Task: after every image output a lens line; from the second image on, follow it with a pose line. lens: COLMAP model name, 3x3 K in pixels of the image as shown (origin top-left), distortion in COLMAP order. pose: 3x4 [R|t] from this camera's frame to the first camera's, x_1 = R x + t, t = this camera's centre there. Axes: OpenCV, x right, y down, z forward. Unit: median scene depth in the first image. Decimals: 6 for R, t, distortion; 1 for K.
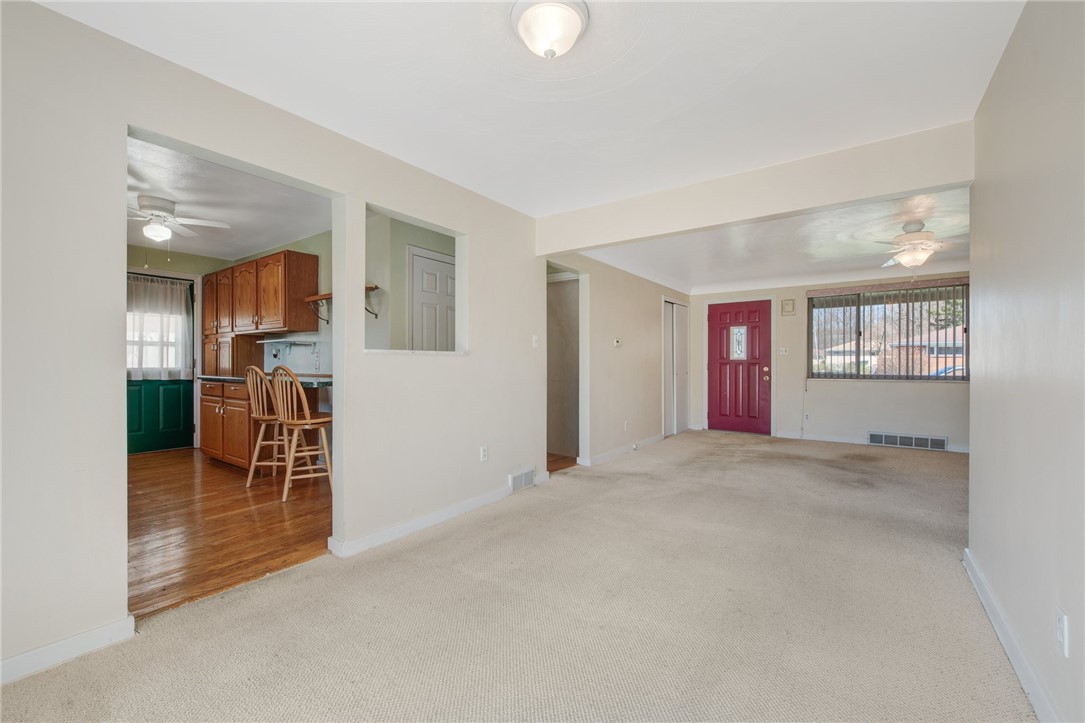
lens RADIAL K [[456.9, 0, 542.5], [0, 456.9, 361.5], [0, 0, 1]] dist [-0.000108, 0.000008]
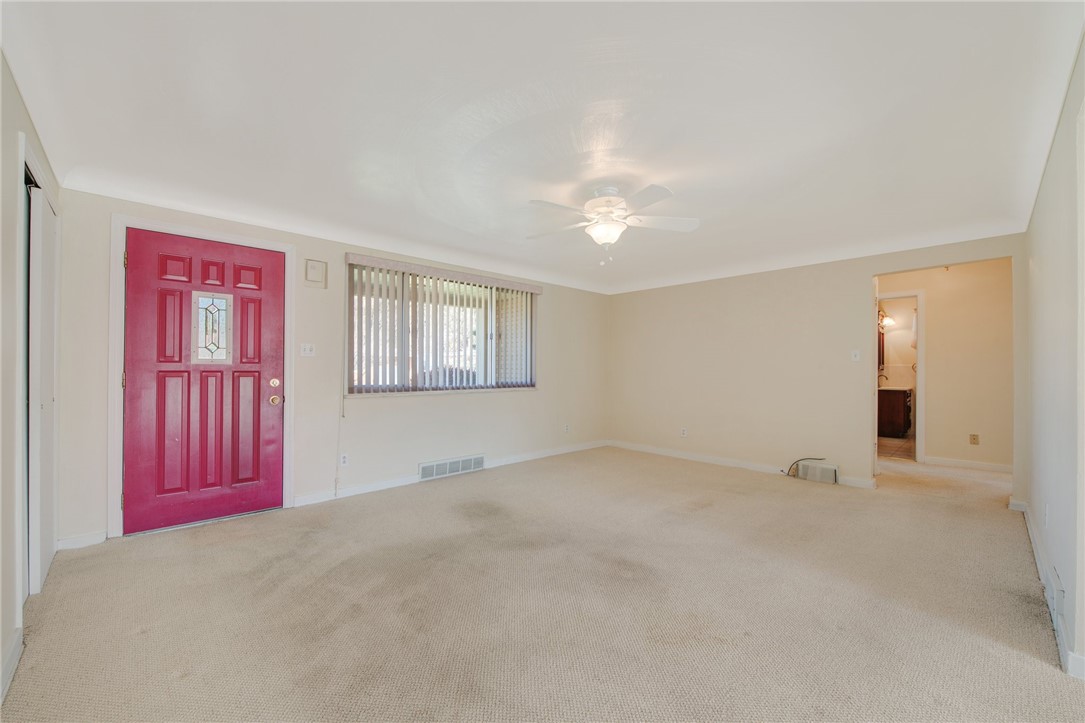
lens RADIAL K [[425.0, 0, 539.6], [0, 425.0, 369.8], [0, 0, 1]] dist [0.000109, 0.000012]
pose [[0.204490, 0.002299, 0.978866, 0.074541], [-0.003296, 0.999993, -0.001660, 0.001483], [-0.978863, -0.002887, 0.204496, 0.607231]]
